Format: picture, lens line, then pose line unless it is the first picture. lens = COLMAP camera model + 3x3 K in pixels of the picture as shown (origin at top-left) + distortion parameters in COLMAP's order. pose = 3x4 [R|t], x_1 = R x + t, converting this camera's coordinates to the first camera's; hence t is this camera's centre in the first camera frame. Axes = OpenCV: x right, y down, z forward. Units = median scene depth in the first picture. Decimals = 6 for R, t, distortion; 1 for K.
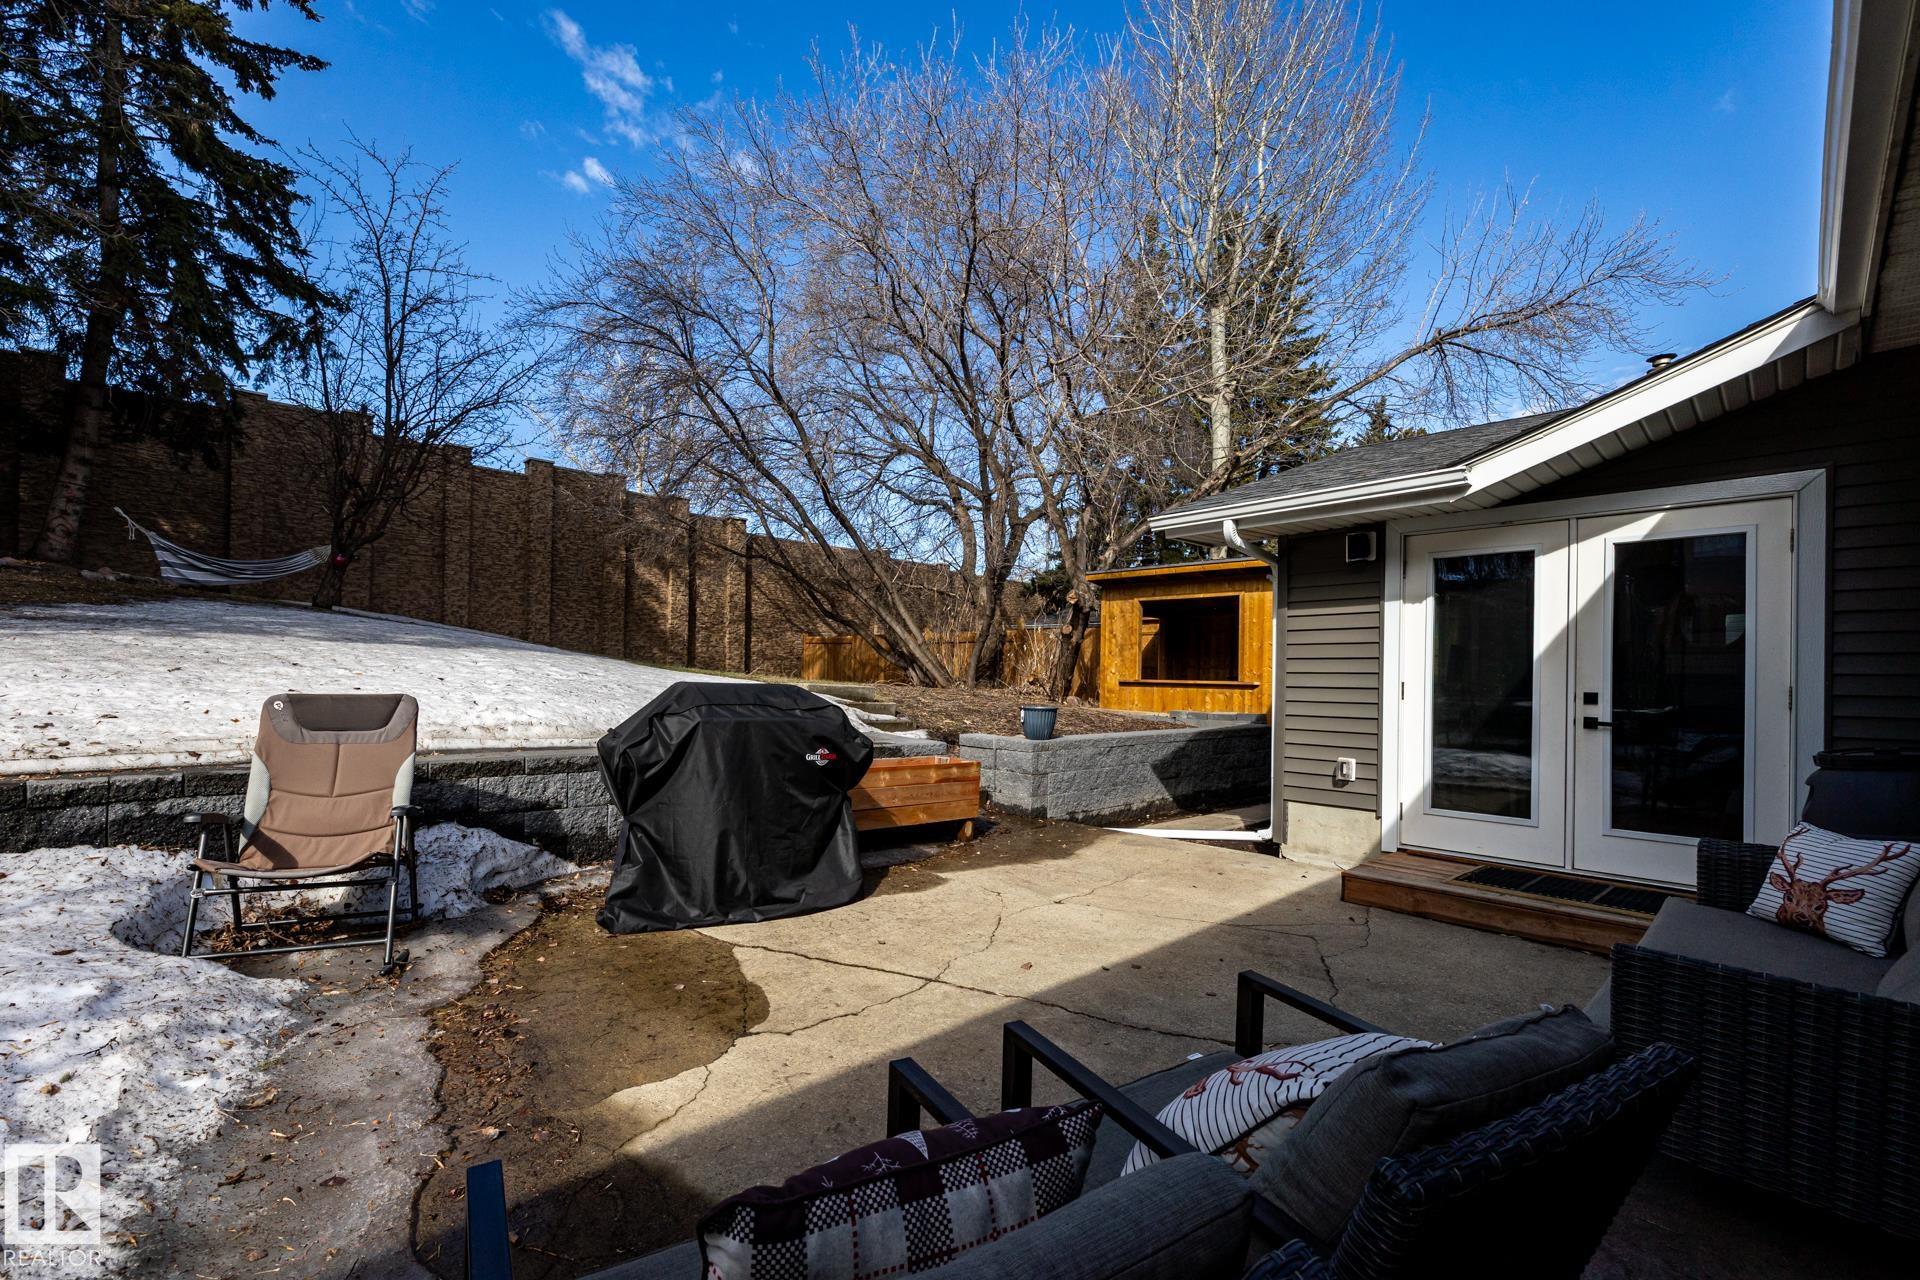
lens RADIAL K [[816.7, 0, 944.4], [0, 816.7, 664.2], [0, 0, 1]] dist [0.001598, 0.000548]
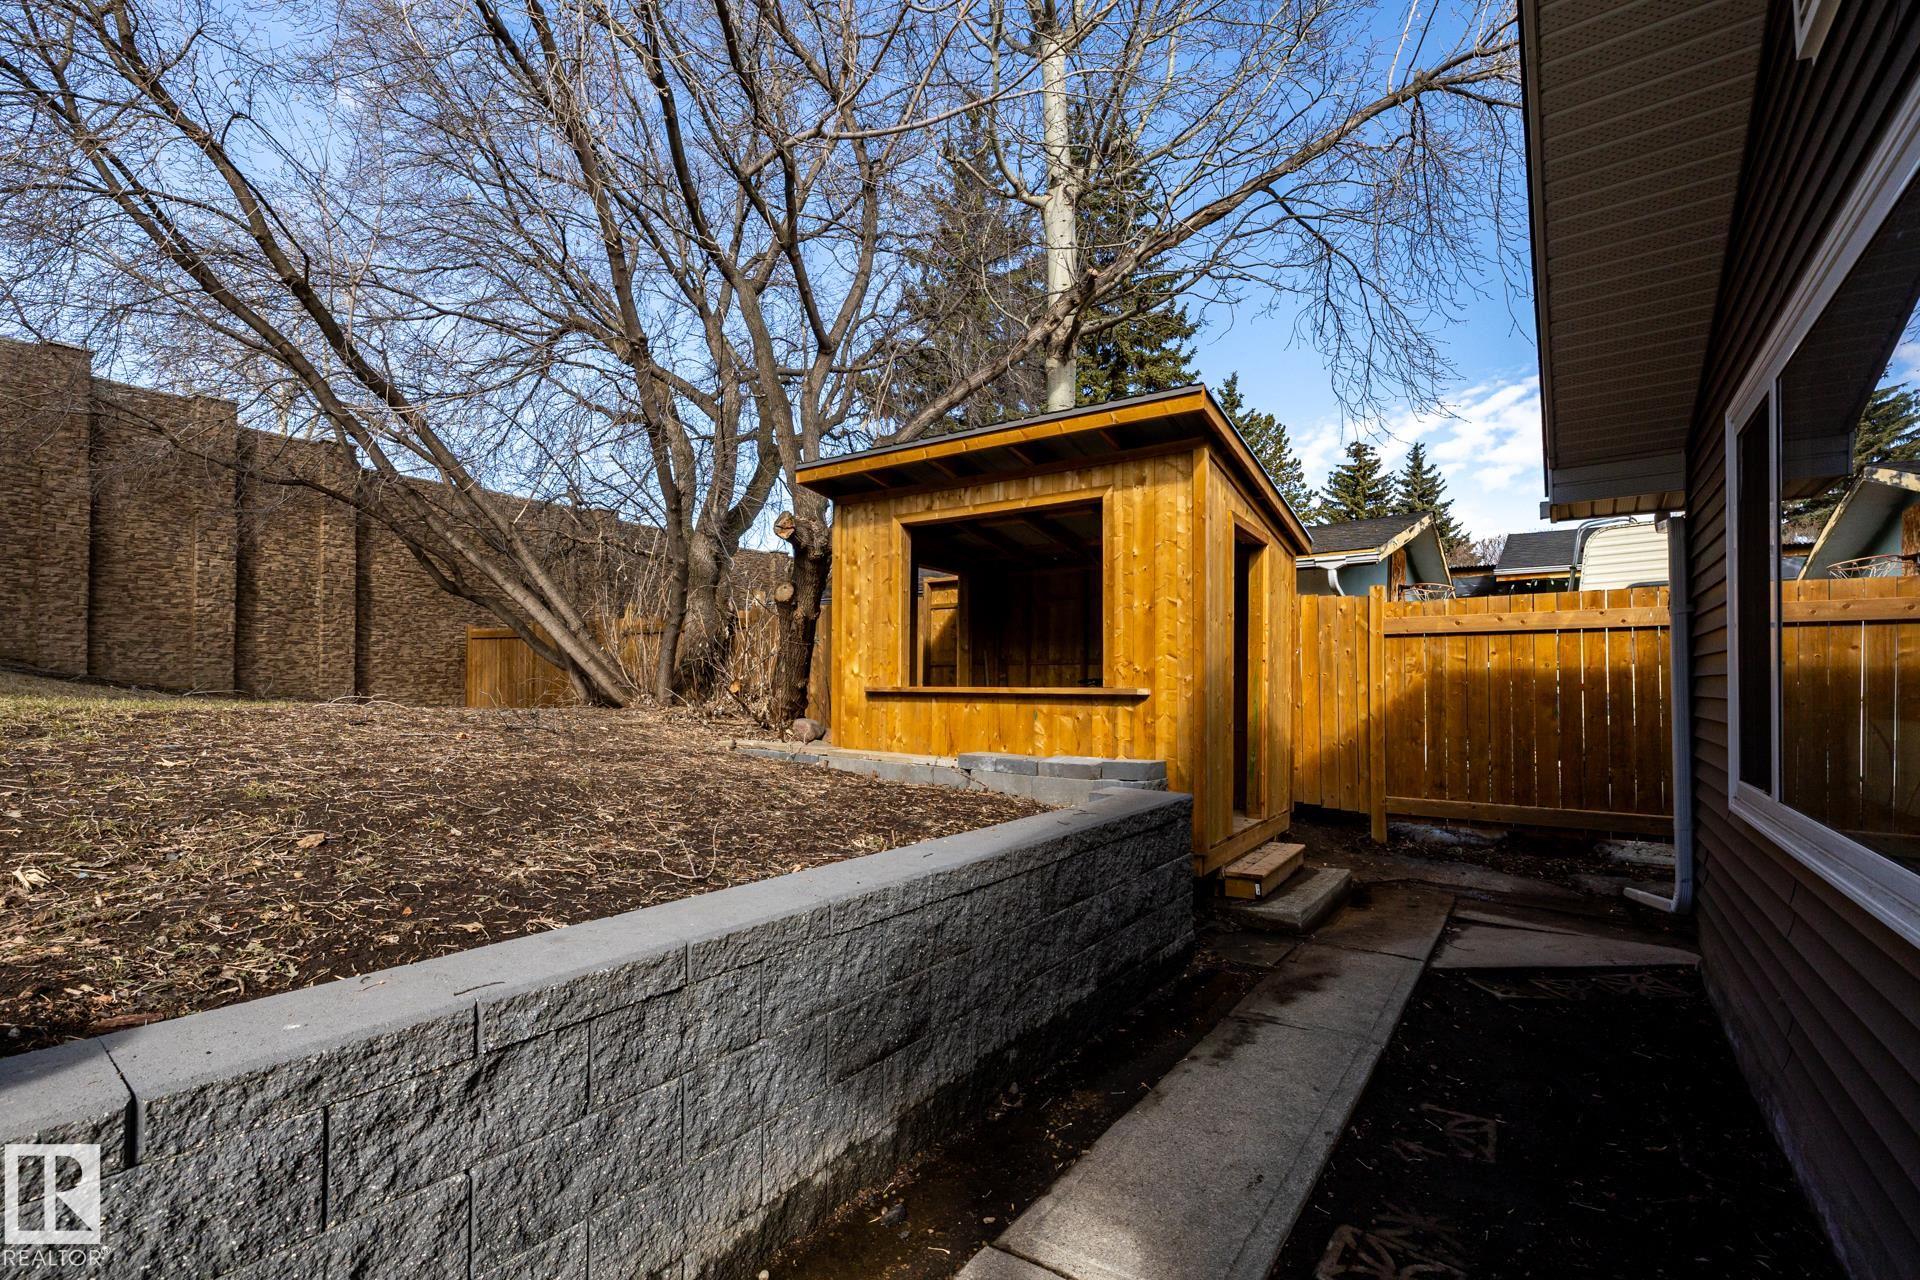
lens RADIAL K [[816.7, 0, 955.4], [0, 816.7, 653.6], [0, 0, 1]] dist [0.001598, 0.000548]
pose [[0.982011, -0.004009, 0.188783, 0.171601], [0.008816, 0.999658, -0.024633, 0.011106], [-0.188619, 0.025854, 0.981710, 0.503662]]
